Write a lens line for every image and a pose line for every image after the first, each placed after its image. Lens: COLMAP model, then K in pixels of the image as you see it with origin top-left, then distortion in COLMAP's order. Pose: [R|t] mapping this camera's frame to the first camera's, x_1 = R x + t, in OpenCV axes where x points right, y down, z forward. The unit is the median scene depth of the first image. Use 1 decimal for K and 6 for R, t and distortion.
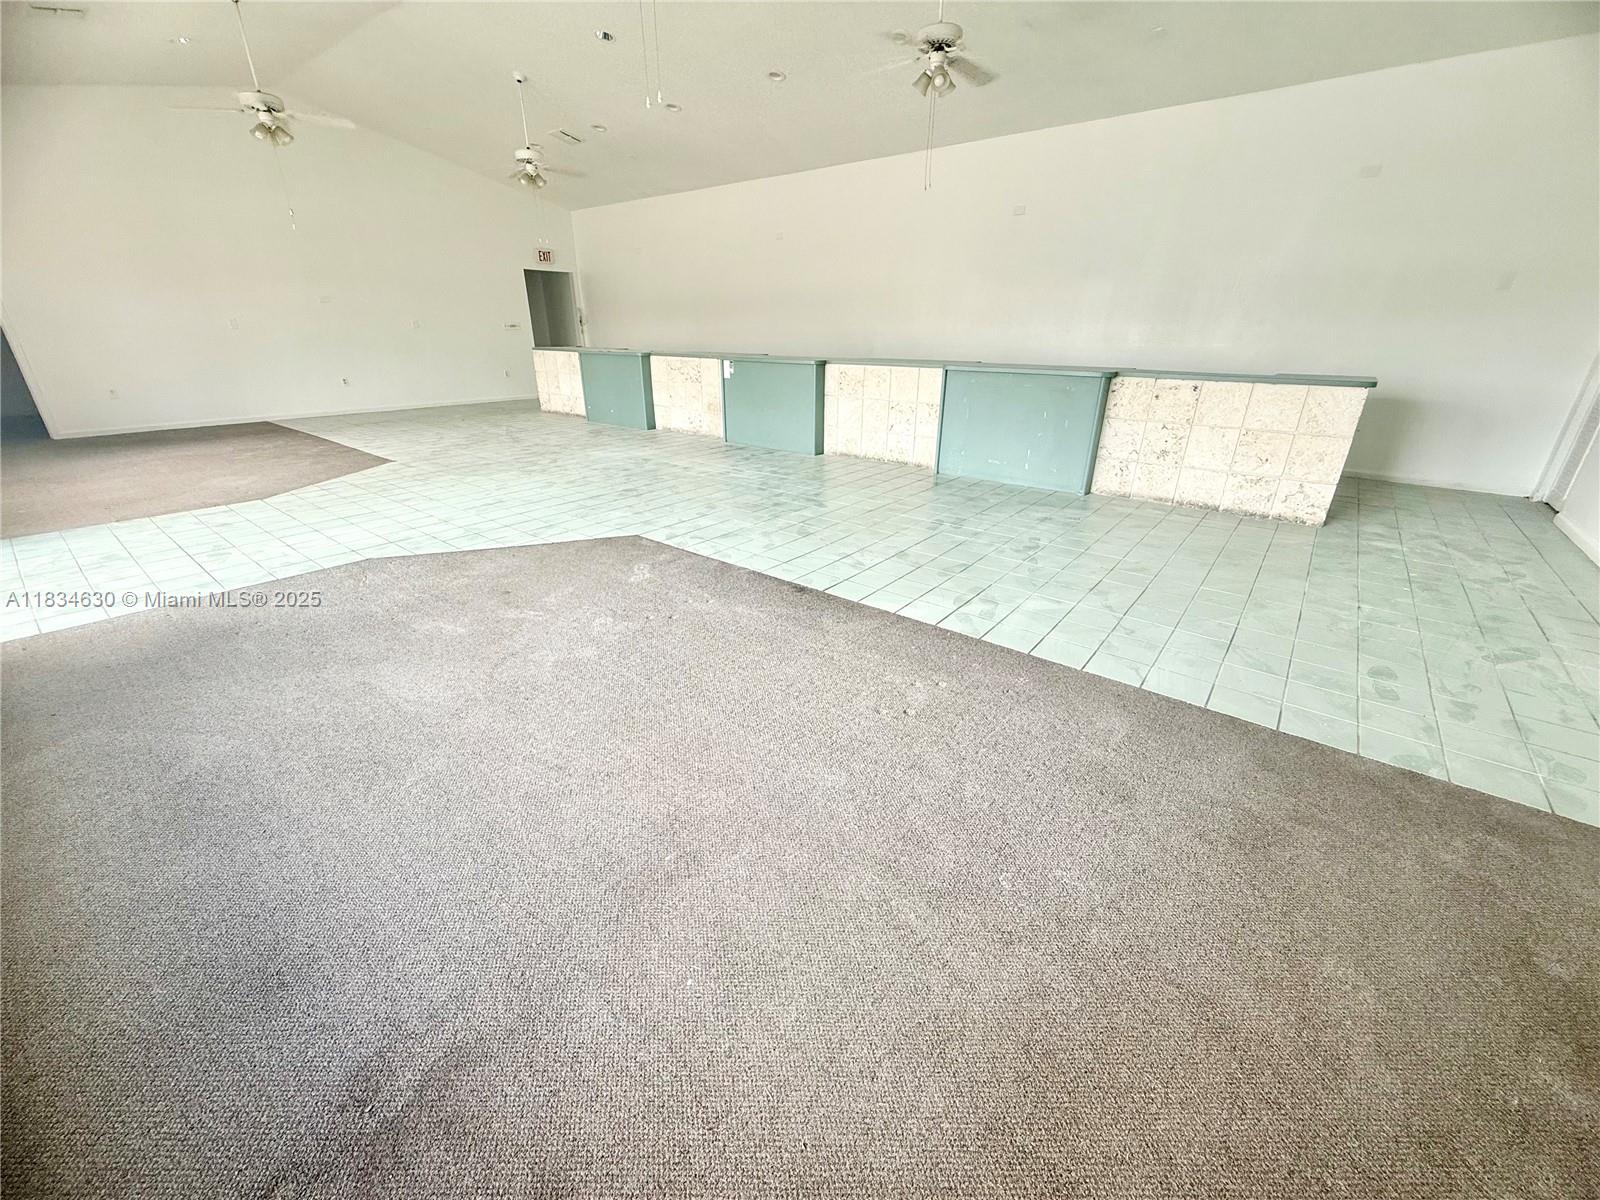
lens RADIAL K [[633.7, 0, 800.0], [0, 633.7, 600.0], [0, 0, 1]] dist [0.001526, 0.000258]
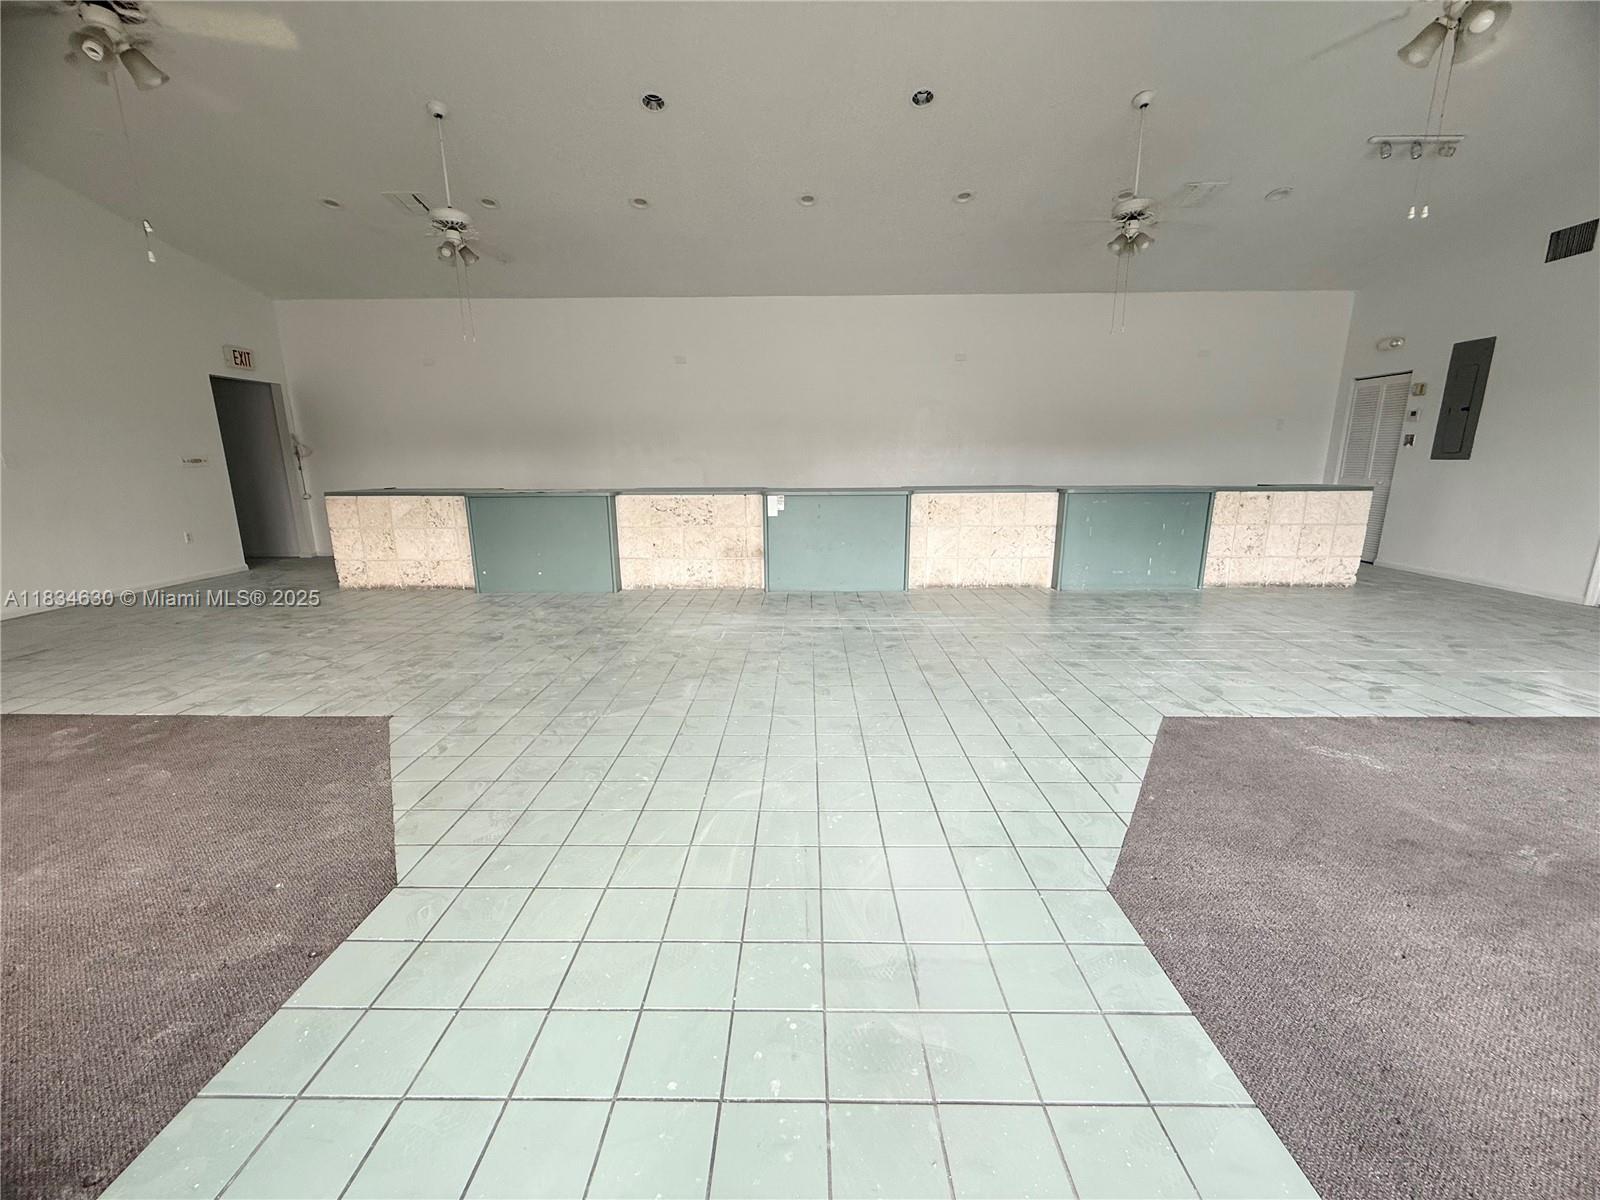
lens RADIAL K [[633.7, 0, 800.0], [0, 633.7, 600.0], [0, 0, 1]] dist [0.001526, 0.000258]
pose [[0.787468, -0.145087, 0.599036, -0.899479], [0.252136, 0.962688, -0.098284, -0.236949], [-0.562425, 0.228434, 0.794667, 0.536512]]
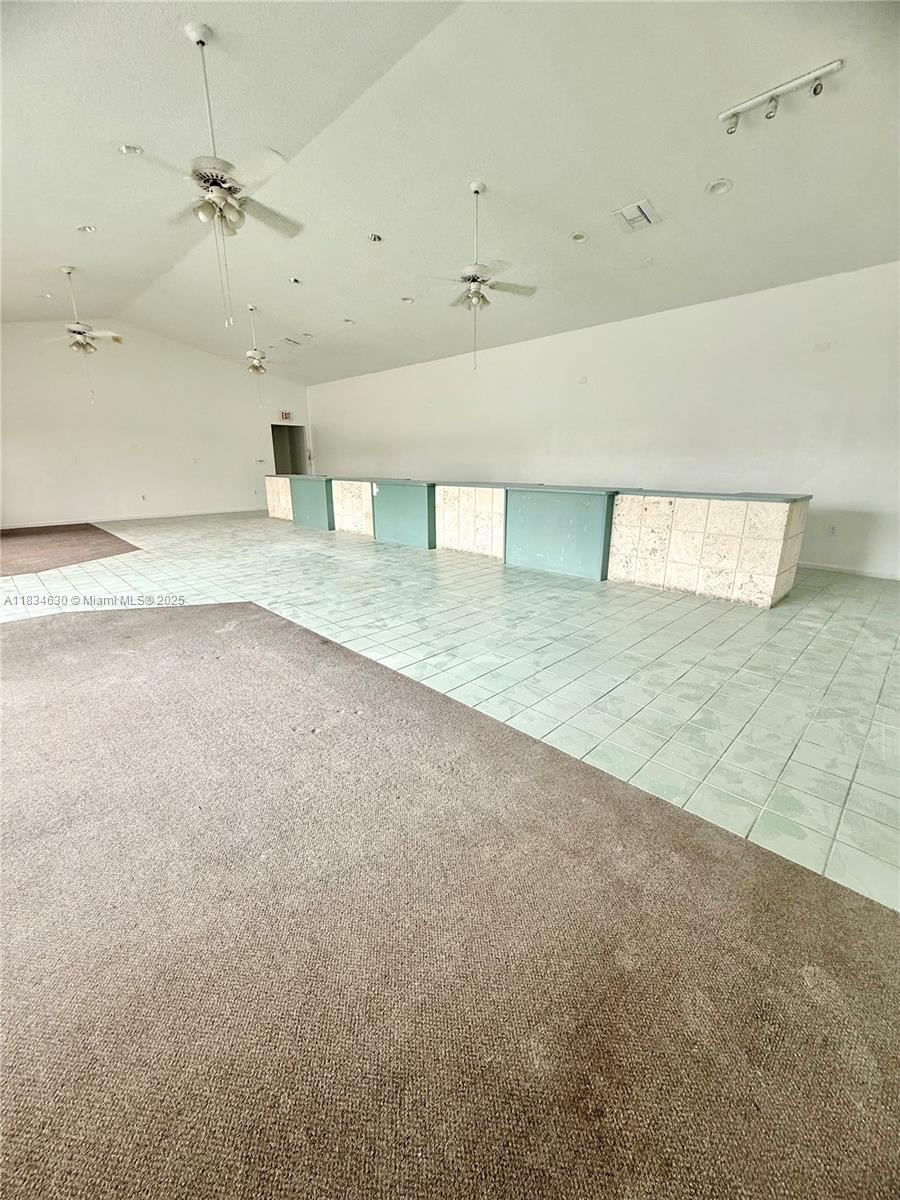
lens RADIAL K [[475.3, 0, 453.0], [0, 475.3, 599.5], [0, 0, 1]] dist [0.001526, 0.000258]
pose [[0.994004, 0.024557, -0.106546, 0.270049], [-0.037373, 0.992070, -0.120004, 0.003711], [0.102754, 0.123267, 0.987039, -0.007062]]
